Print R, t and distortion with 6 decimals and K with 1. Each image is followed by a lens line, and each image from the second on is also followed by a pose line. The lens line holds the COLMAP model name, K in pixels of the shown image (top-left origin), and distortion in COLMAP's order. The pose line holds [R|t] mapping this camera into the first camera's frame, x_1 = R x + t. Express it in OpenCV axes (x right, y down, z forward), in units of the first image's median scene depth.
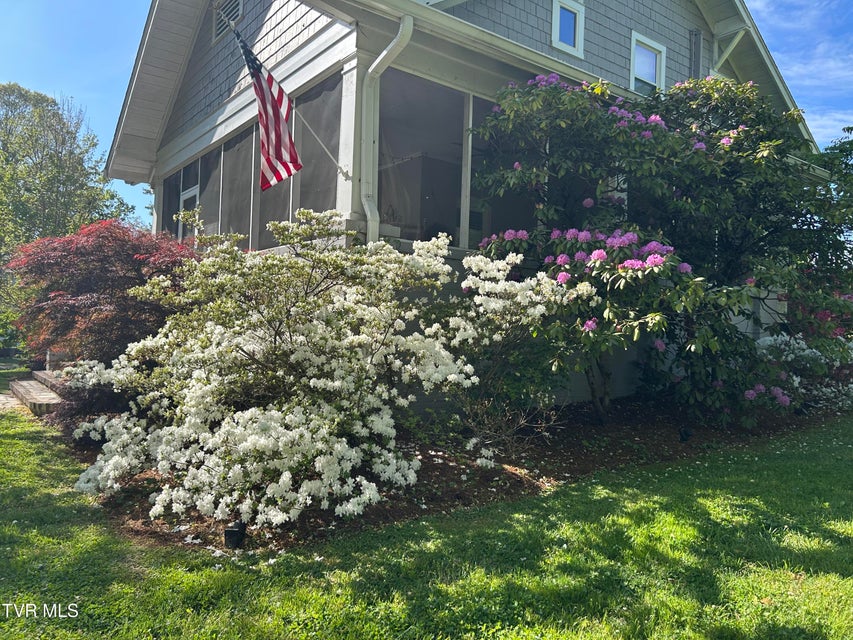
lens RADIAL K [[644.7, 0, 423.6], [0, 644.7, 315.1], [0, 0, 1]] dist [0.059463, -0.056062]
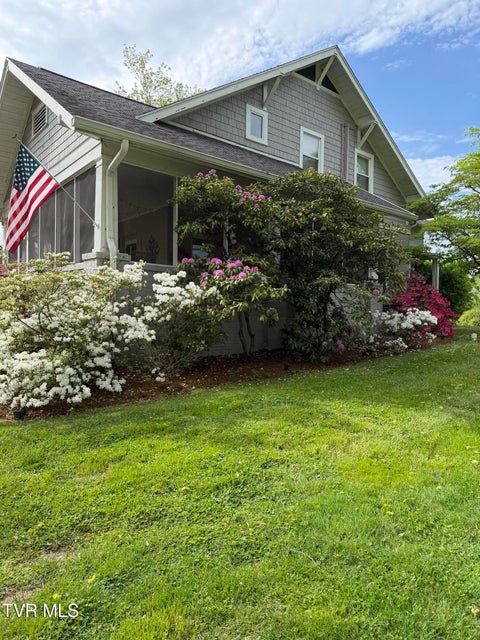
lens RADIAL K [[451.9, 0, 243.2], [0, 451.9, 324.6], [0, 0, 1]] dist [0.068217, -0.090741]
pose [[0.998710, -0.018515, 0.047277, 0.270704], [0.016152, 0.998624, 0.049886, -0.003618], [-0.048135, -0.049059, 0.997635, -0.355341]]
